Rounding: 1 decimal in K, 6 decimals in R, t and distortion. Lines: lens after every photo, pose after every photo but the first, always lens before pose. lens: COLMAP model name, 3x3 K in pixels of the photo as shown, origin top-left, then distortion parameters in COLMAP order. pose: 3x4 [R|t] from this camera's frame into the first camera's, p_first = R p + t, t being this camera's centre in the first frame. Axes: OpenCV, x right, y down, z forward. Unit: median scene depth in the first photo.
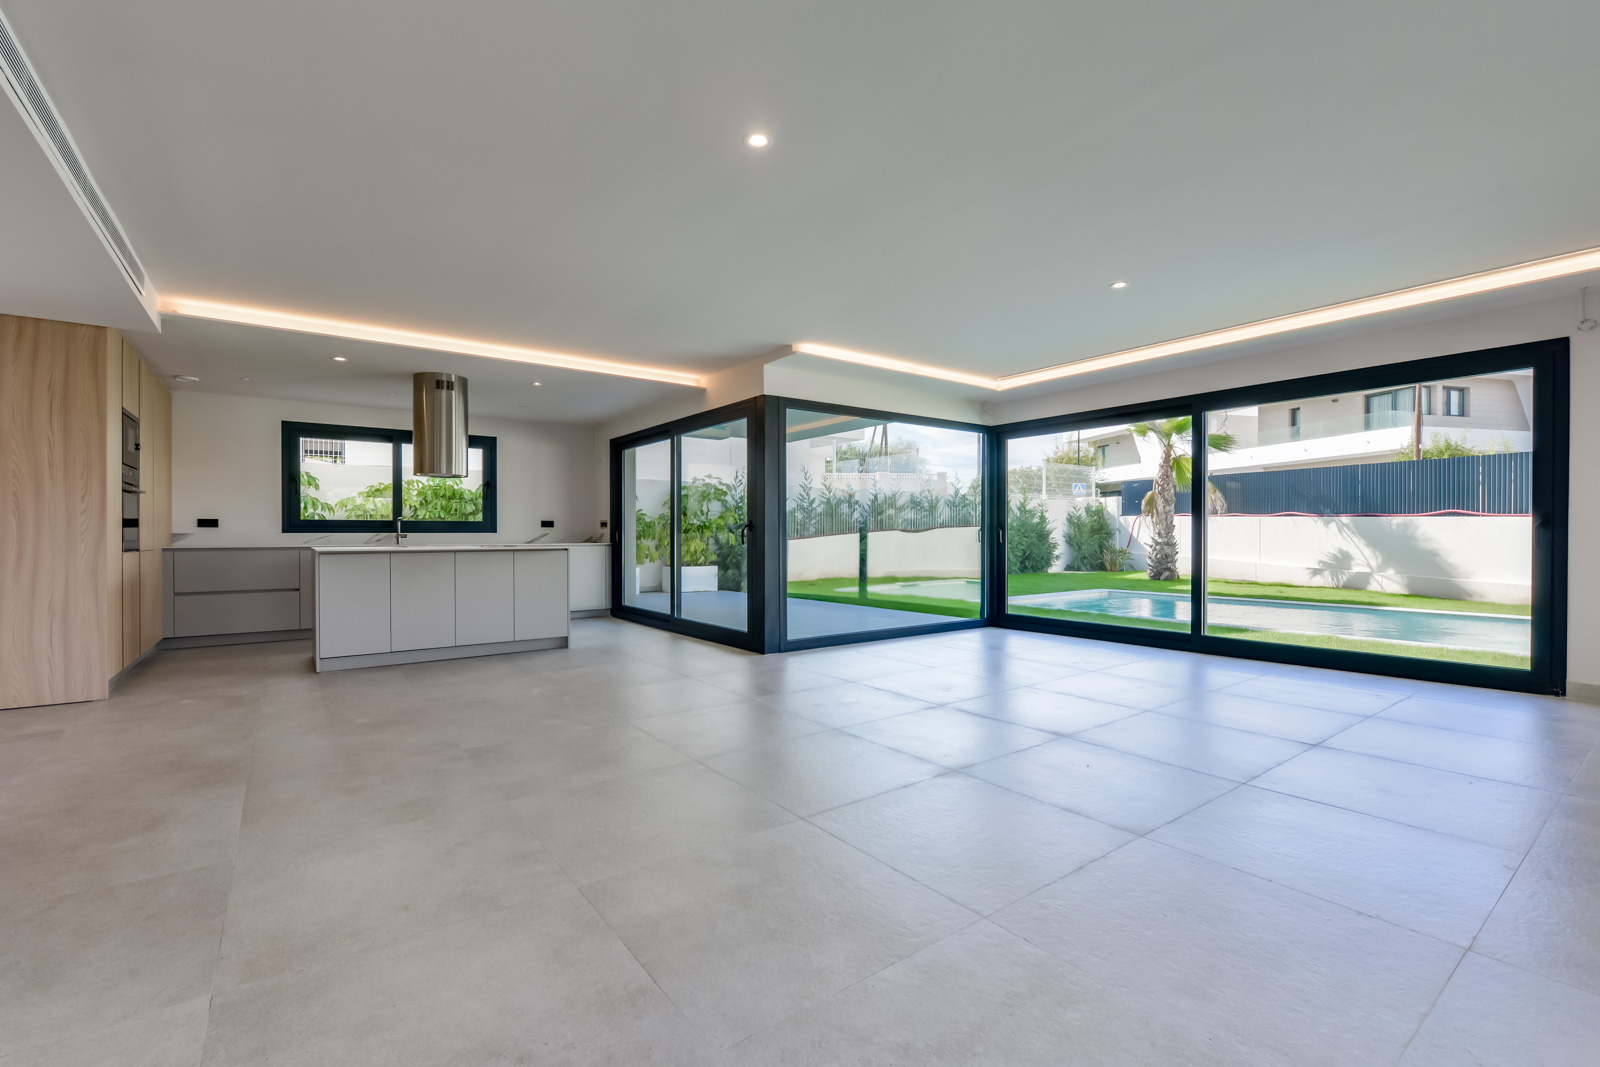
lens RADIAL K [[689.5, 0, 799.8], [0, 689.5, 540.1], [0, 0, 1]] dist [-0.007921, -0.001779]
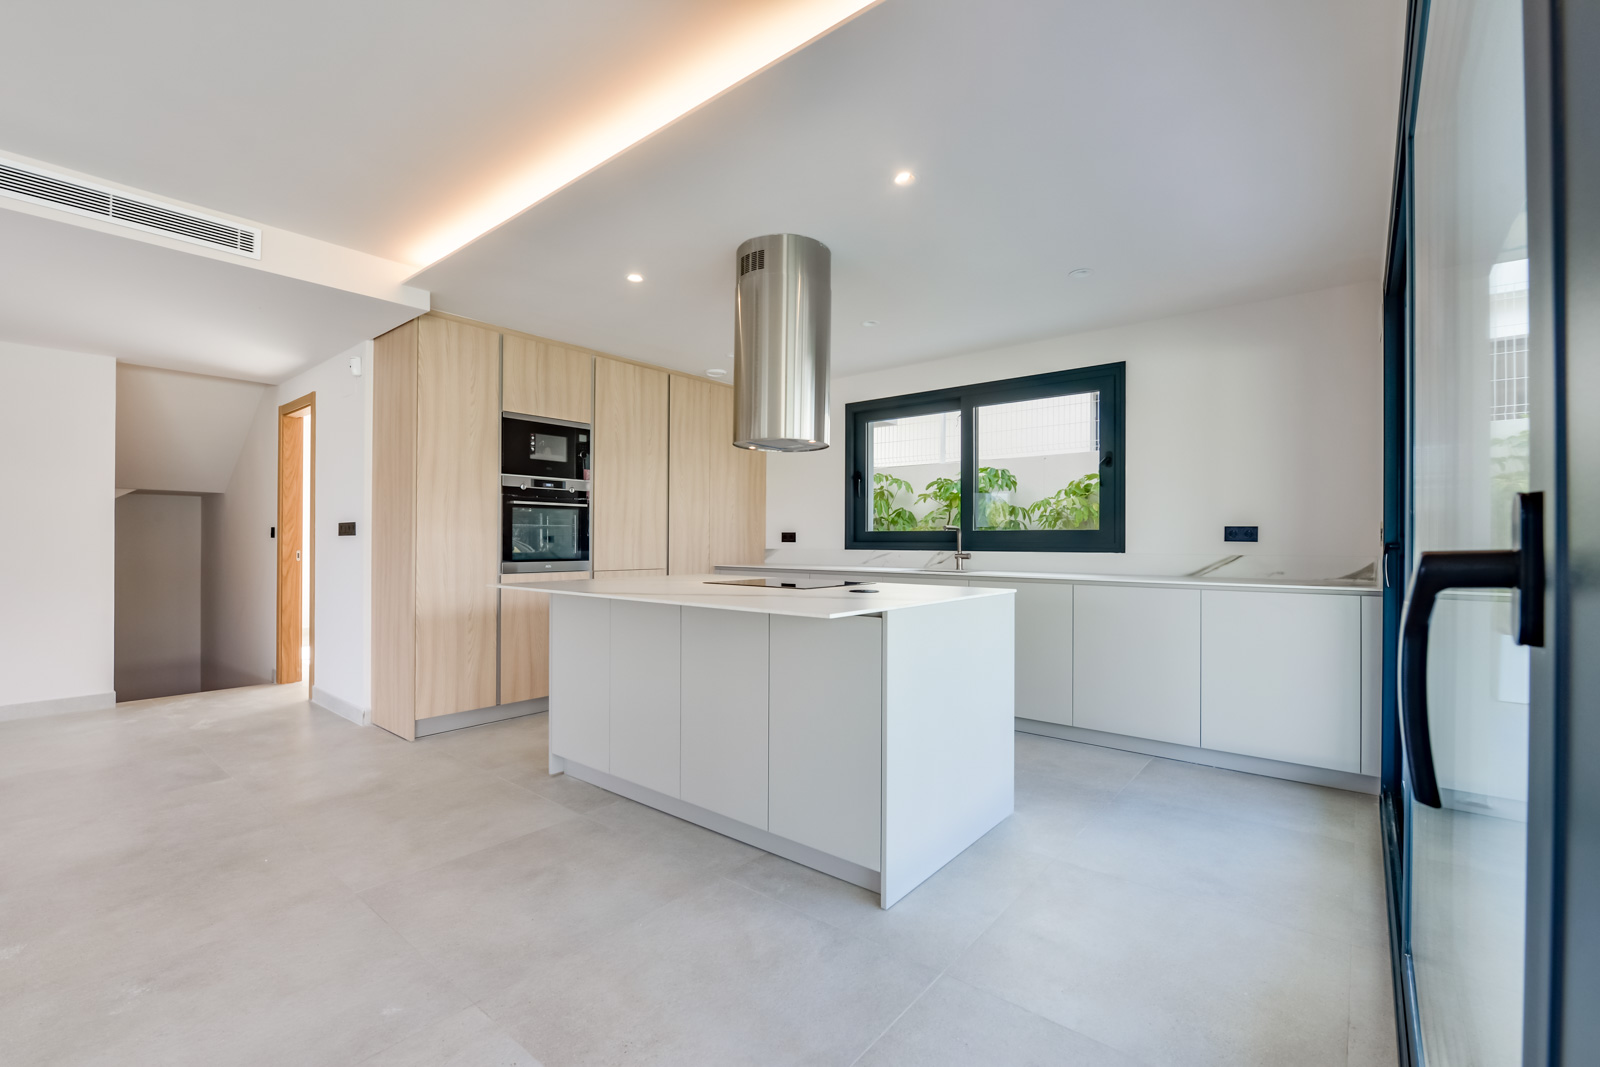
lens RADIAL K [[689.5, 0, 806.0], [0, 689.5, 537.4], [0, 0, 1]] dist [-0.007921, -0.001779]
pose [[0.245760, -0.002381, -0.969328, -0.016847], [-0.011302, 0.999922, -0.005322, -0.019254], [0.969265, 0.012263, 0.245714, 0.761366]]
